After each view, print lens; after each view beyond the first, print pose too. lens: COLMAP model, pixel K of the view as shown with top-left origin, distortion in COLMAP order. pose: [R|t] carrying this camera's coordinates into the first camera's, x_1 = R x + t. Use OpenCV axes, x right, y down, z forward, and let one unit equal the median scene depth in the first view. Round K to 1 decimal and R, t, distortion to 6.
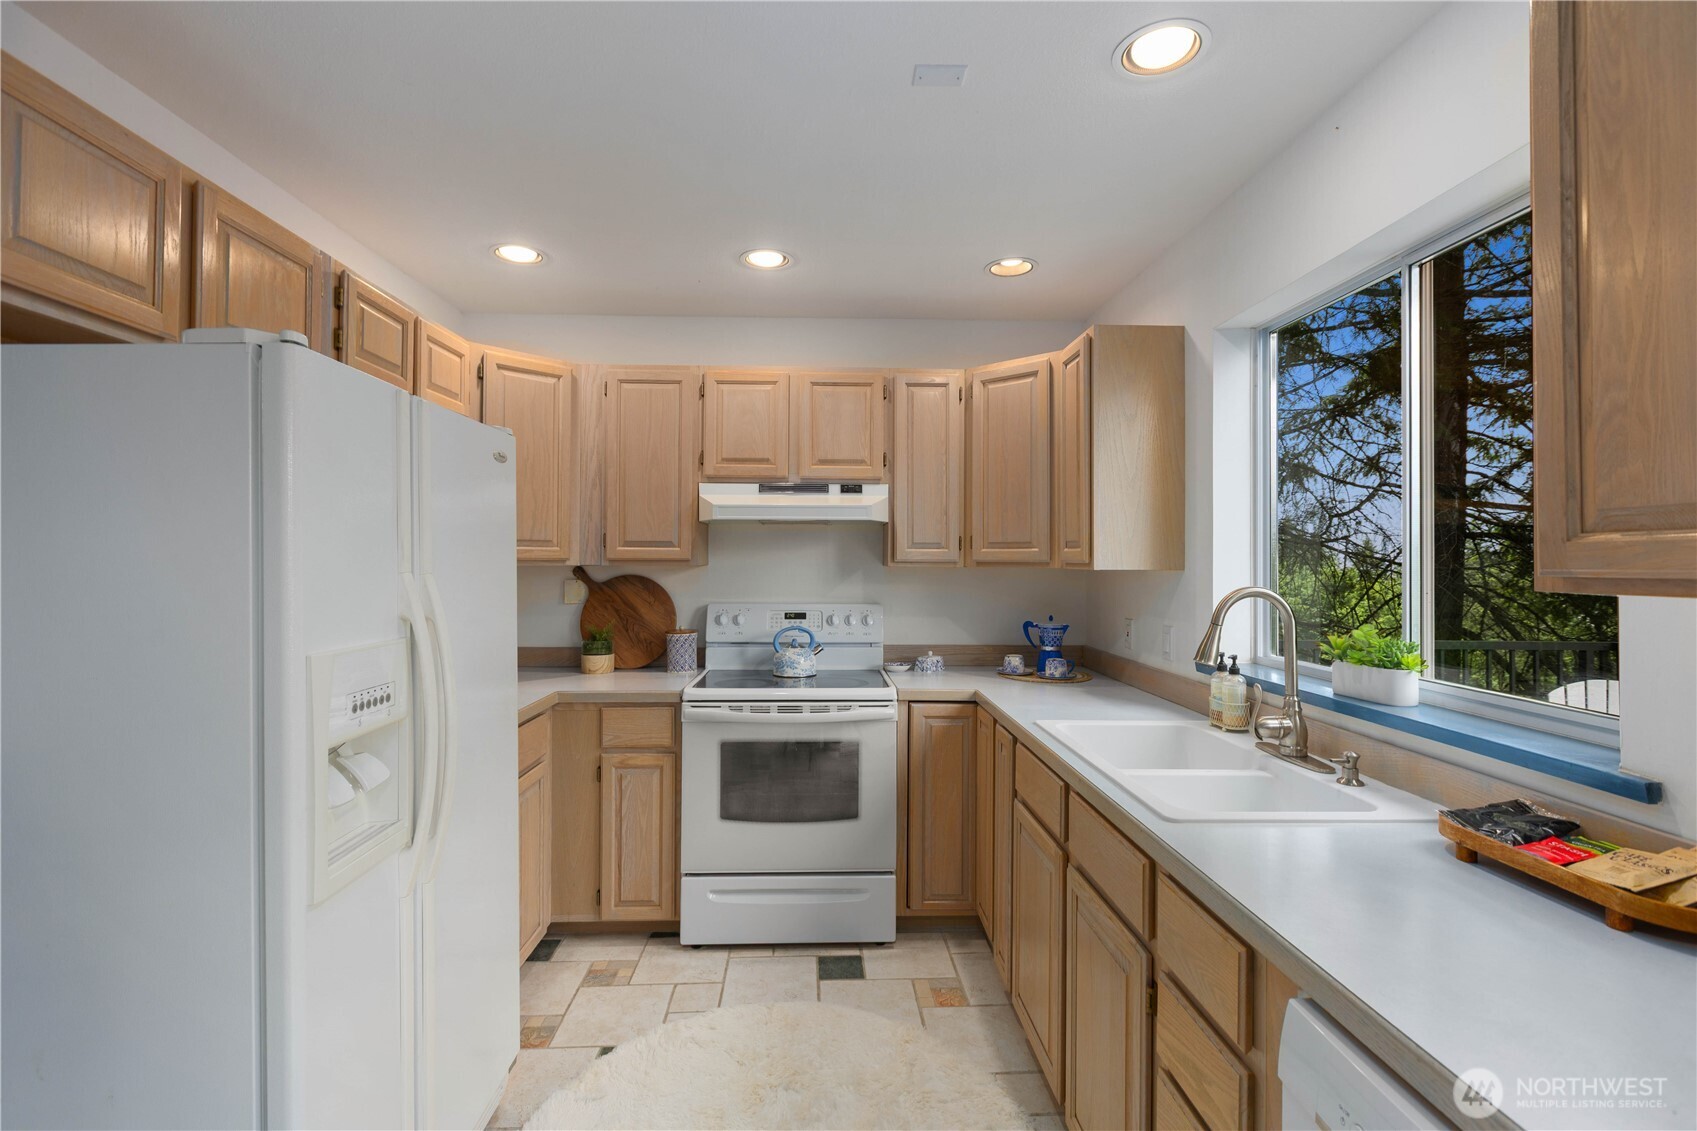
lens RADIAL K [[755.2, 0, 841.5], [0, 755.2, 555.3], [0, 0, 1]] dist [0.001965, -0.001602]
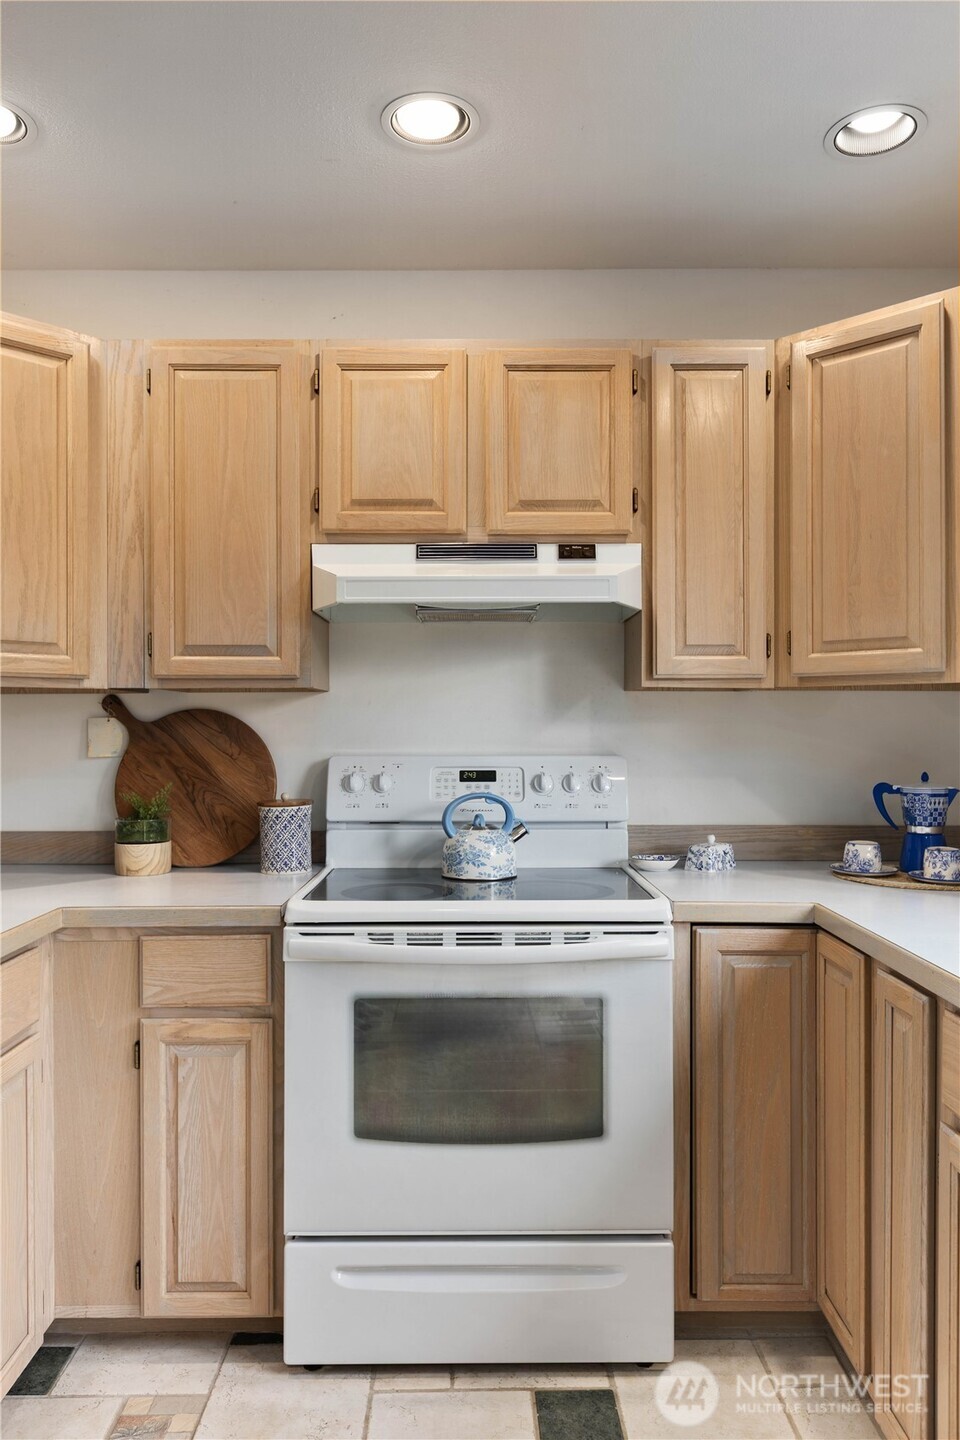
lens RADIAL K [[1039.5, 0, 480.8], [0, 1039.5, 726.4], [0, 0, 1]] dist [0.012144, -0.003266]
pose [[0.999477, -0.006502, -0.031682, -0.037953], [0.006921, 0.999890, 0.013139, 0.035348], [0.031594, -0.013351, 0.999412, 0.222185]]
